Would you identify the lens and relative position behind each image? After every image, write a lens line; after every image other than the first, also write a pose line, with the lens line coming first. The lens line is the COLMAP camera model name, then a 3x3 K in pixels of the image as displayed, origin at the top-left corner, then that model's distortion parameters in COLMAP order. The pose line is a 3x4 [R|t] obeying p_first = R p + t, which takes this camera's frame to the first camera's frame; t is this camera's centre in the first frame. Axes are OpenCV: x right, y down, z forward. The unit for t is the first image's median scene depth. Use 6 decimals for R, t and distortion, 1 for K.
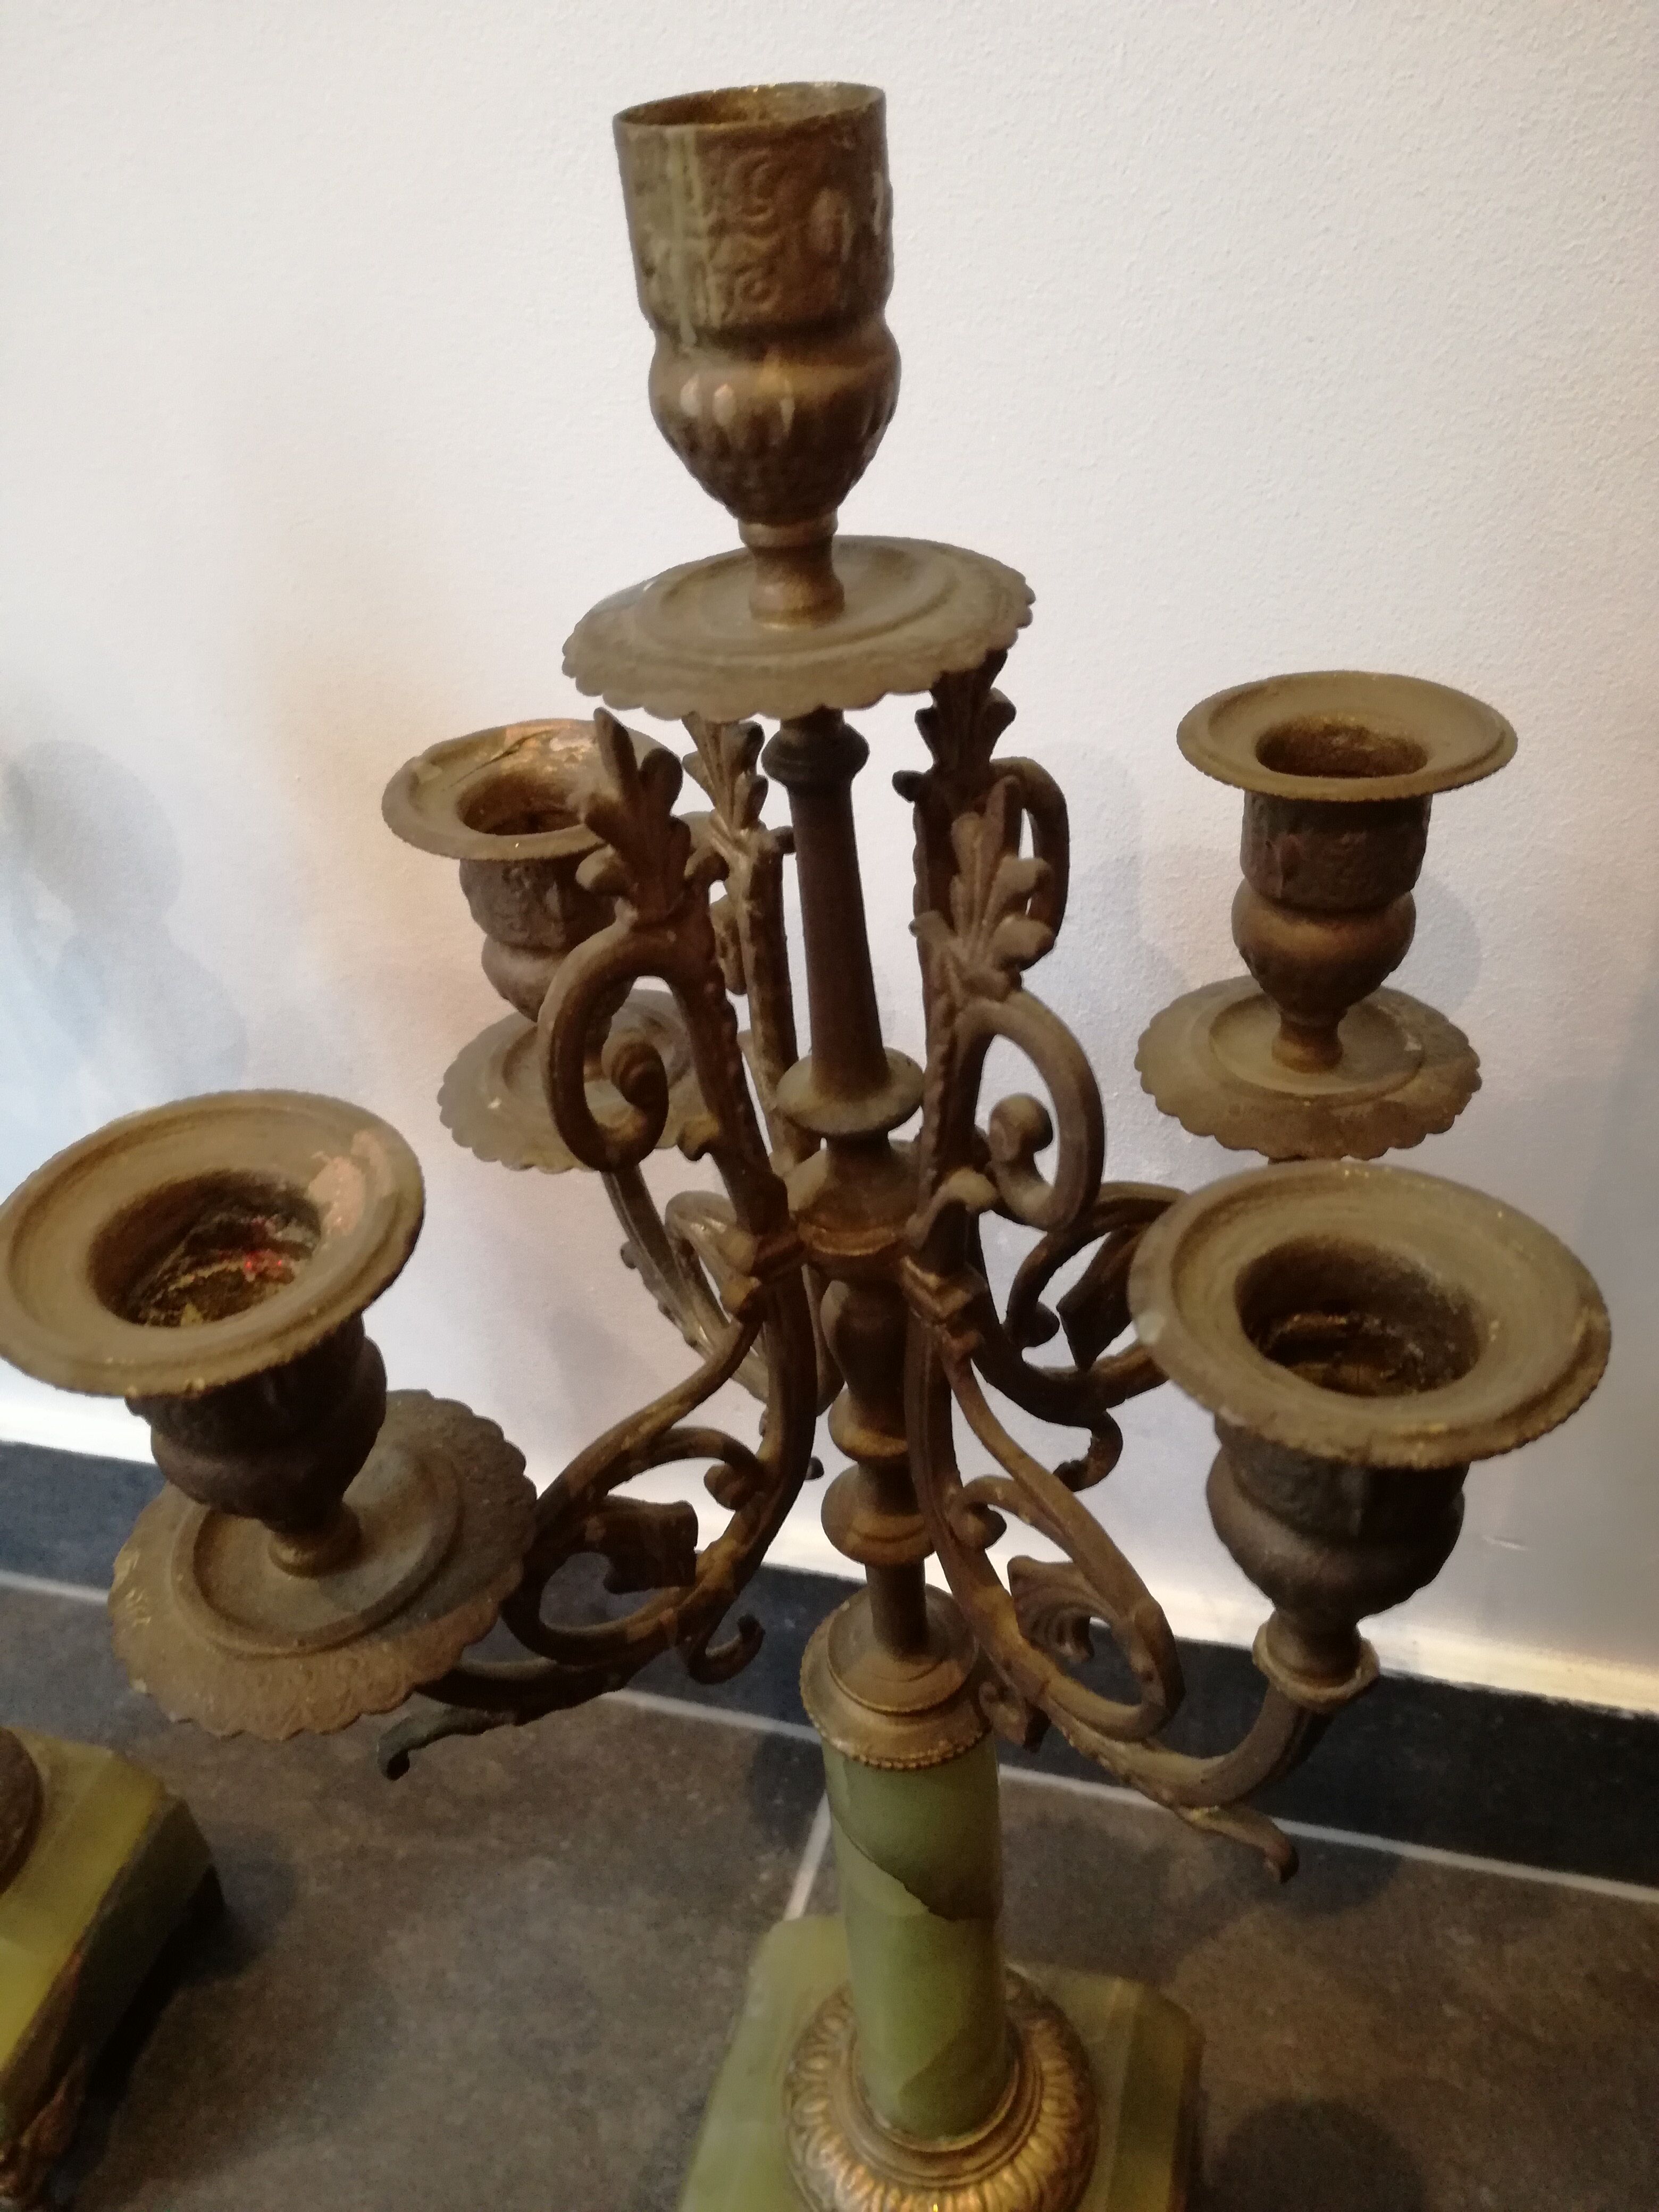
lens RADIAL K [[1845.3, 0, 833.6], [0, 1845.3, 1097.0], [0, 0, 1]] dist [0.066323, -0.161234]
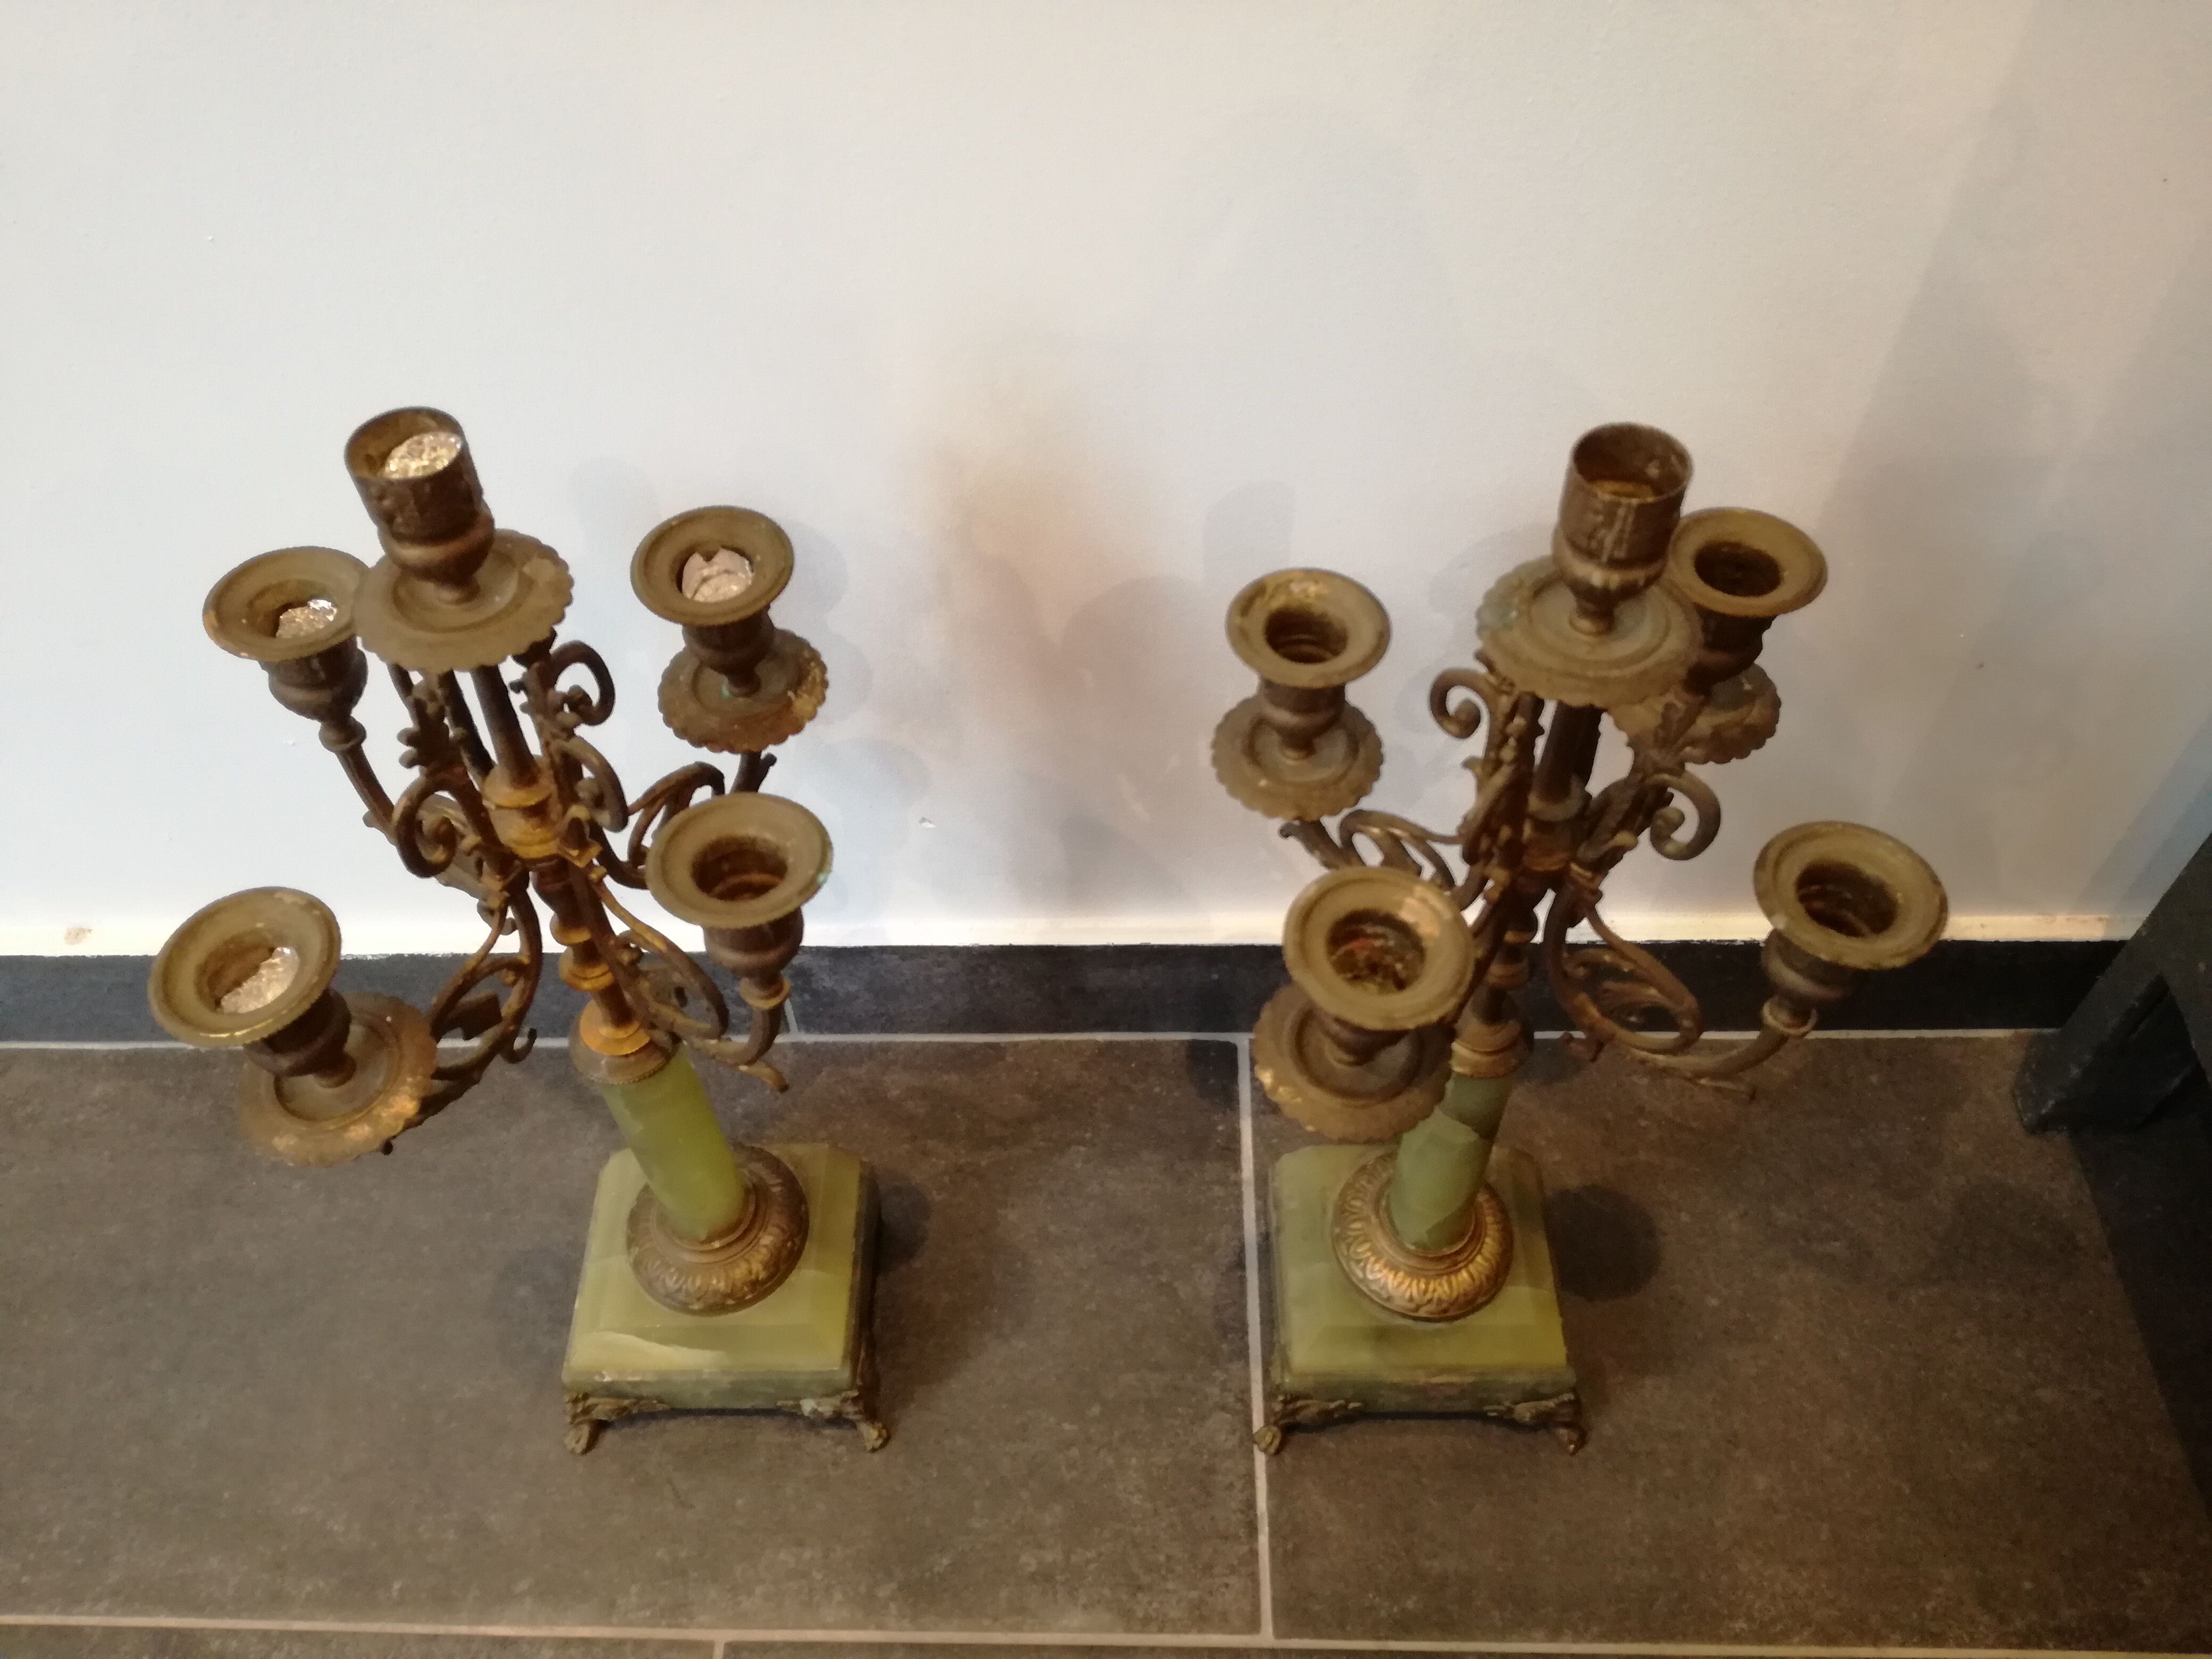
lens RADIAL K [[1813.8, 0, 1099.0], [0, 1813.8, 830.1], [0, 0, 1]] dist [0.115369, -0.240982]
pose [[0.964975, -0.172591, 0.197574, -0.530060], [0.112603, 0.952703, 0.282271, -0.356982], [-0.236947, -0.250137, 0.938769, -0.479100]]
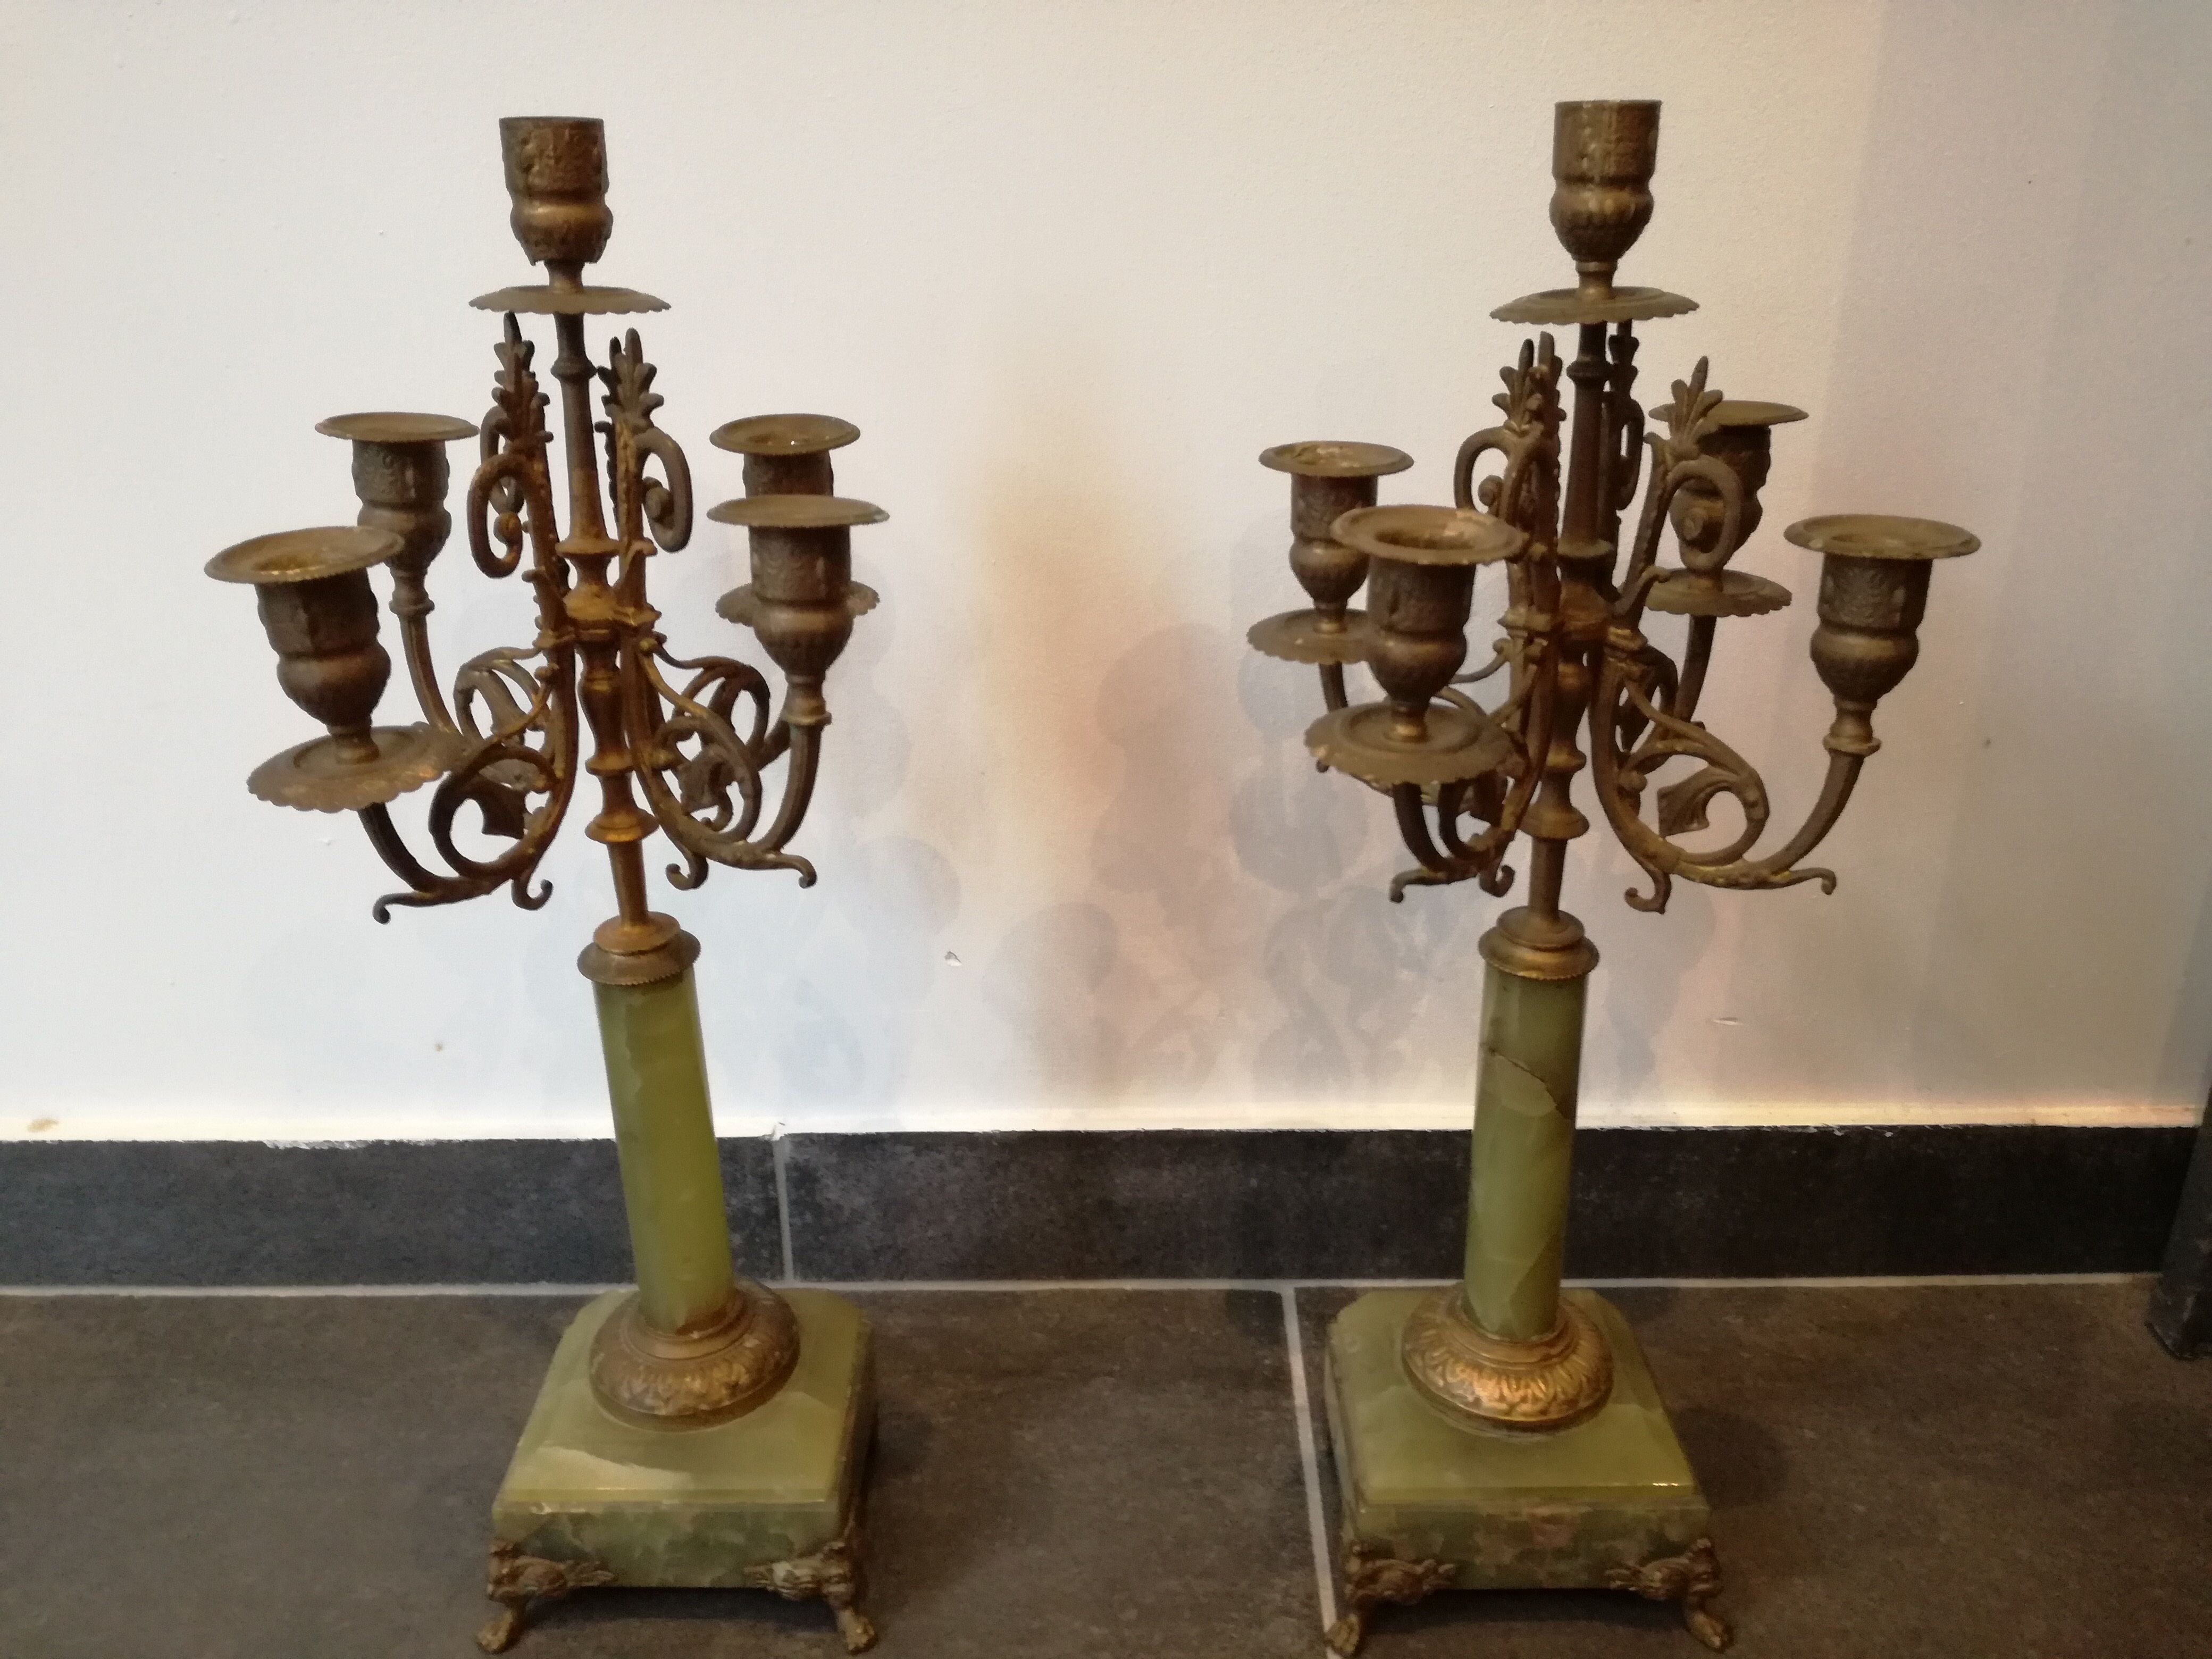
lens RADIAL K [[1813.8, 0, 1099.0], [0, 1813.8, 830.1], [0, 0, 1]] dist [0.115369, -0.240982]
pose [[0.965043, -0.050638, 0.257154, -0.651101], [0.109751, 0.969069, -0.221045, 0.431001], [-0.238007, 0.241541, 0.940750, -0.464131]]
